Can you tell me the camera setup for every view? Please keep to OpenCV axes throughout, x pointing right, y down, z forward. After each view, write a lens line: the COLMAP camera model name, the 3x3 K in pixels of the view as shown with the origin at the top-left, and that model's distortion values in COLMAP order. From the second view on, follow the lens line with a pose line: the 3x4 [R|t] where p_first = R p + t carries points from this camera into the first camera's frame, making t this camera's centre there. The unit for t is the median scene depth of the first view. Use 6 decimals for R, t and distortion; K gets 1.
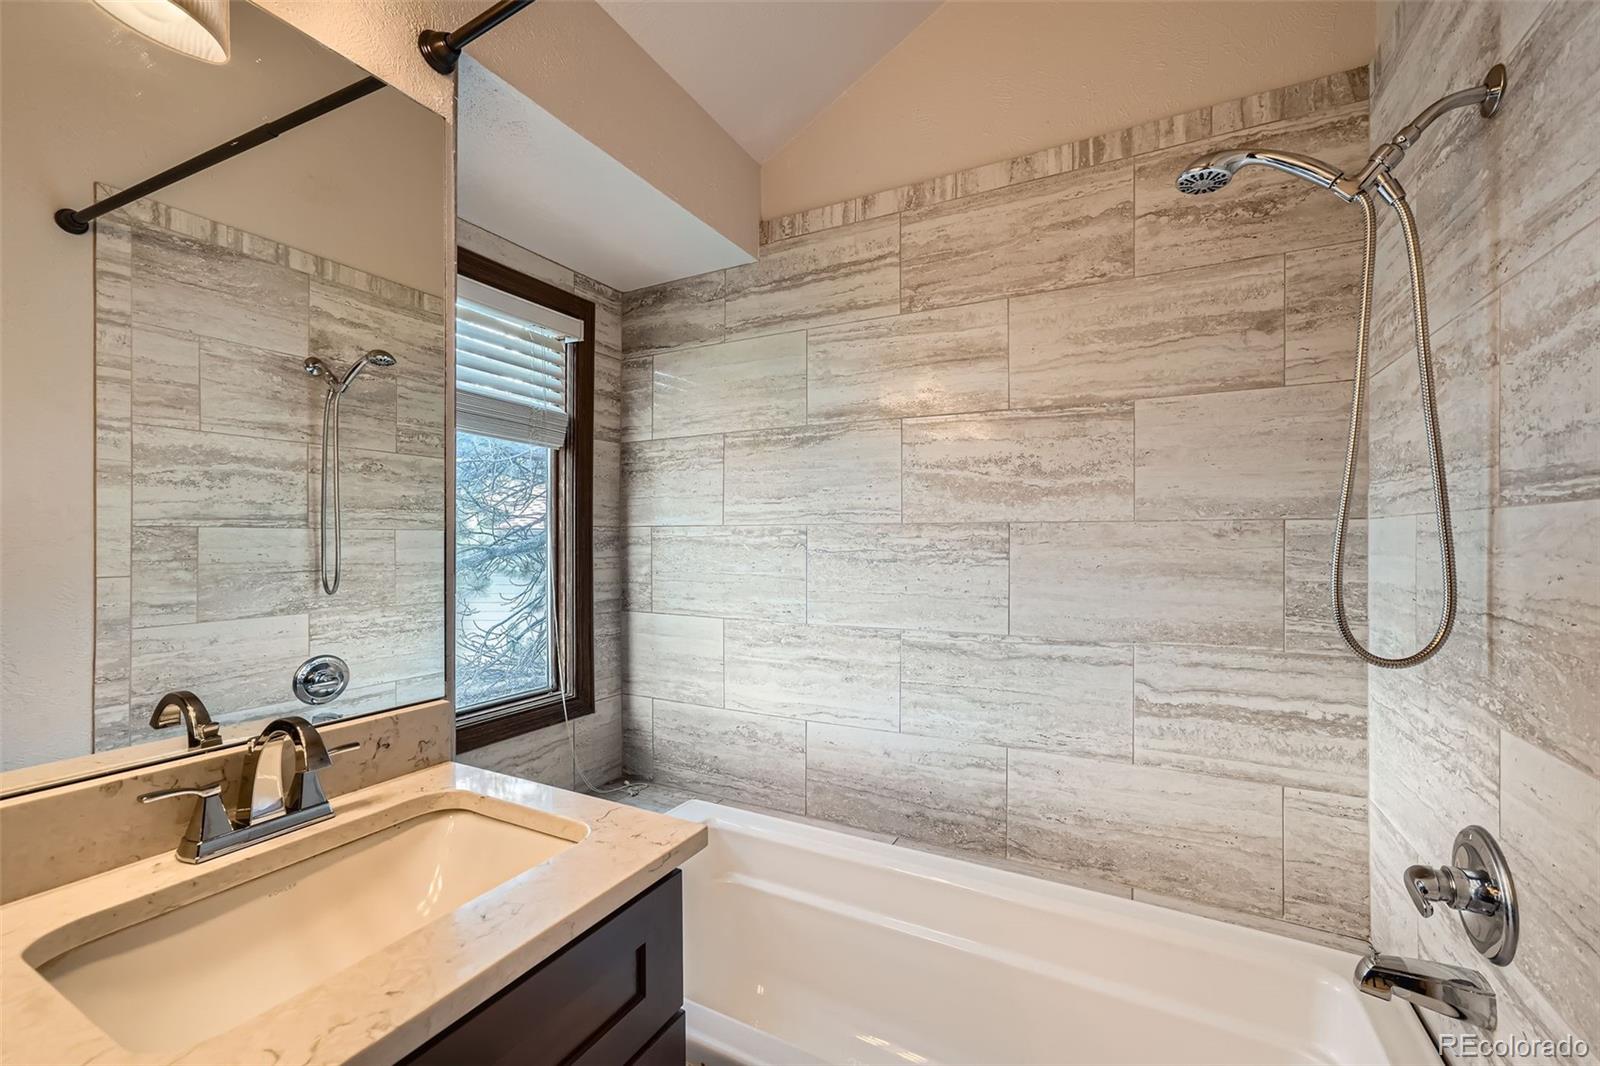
lens RADIAL K [[631.9, 0, 790.0], [0, 631.9, 536.6], [0, 0, 1]] dist [-0.021832, 0.006213]
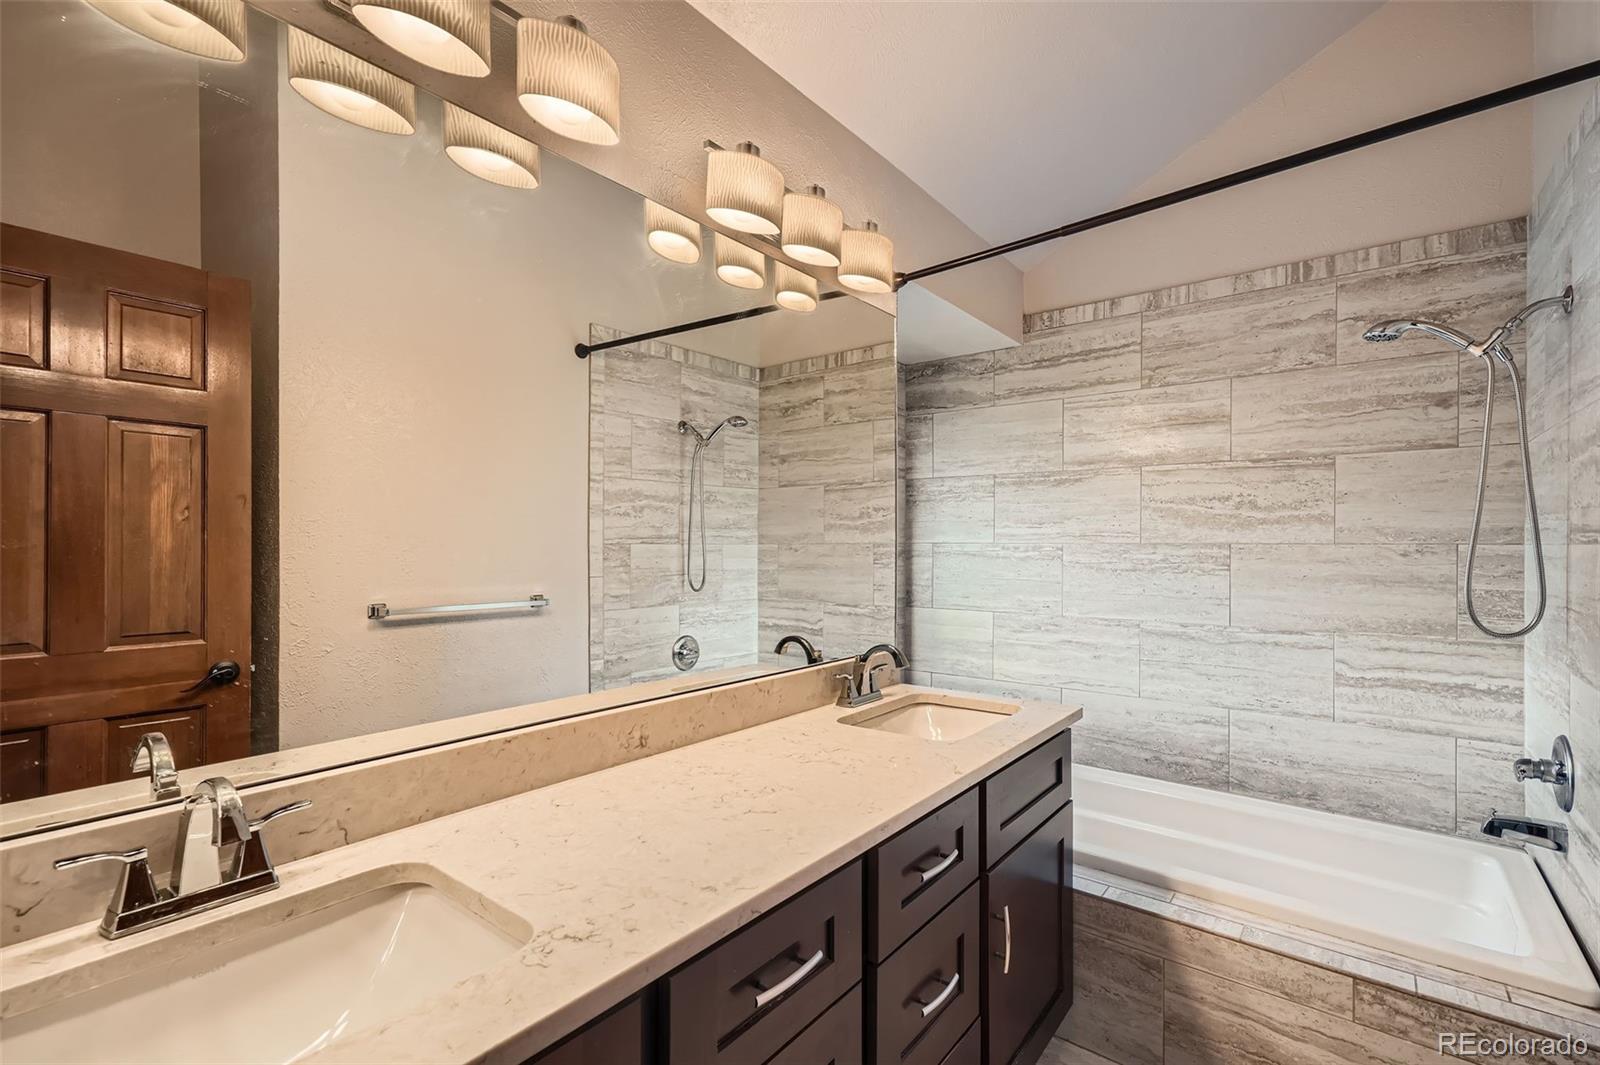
lens RADIAL K [[697.6, 0, 790.6], [0, 697.6, 540.6], [0, 0, 1]] dist [-0.010998, 0.006924]
pose [[0.983810, 0.001436, -0.179211, -0.309724], [-0.000950, 0.999996, 0.002794, -0.031119], [0.179215, -0.002578, 0.983807, -0.628074]]
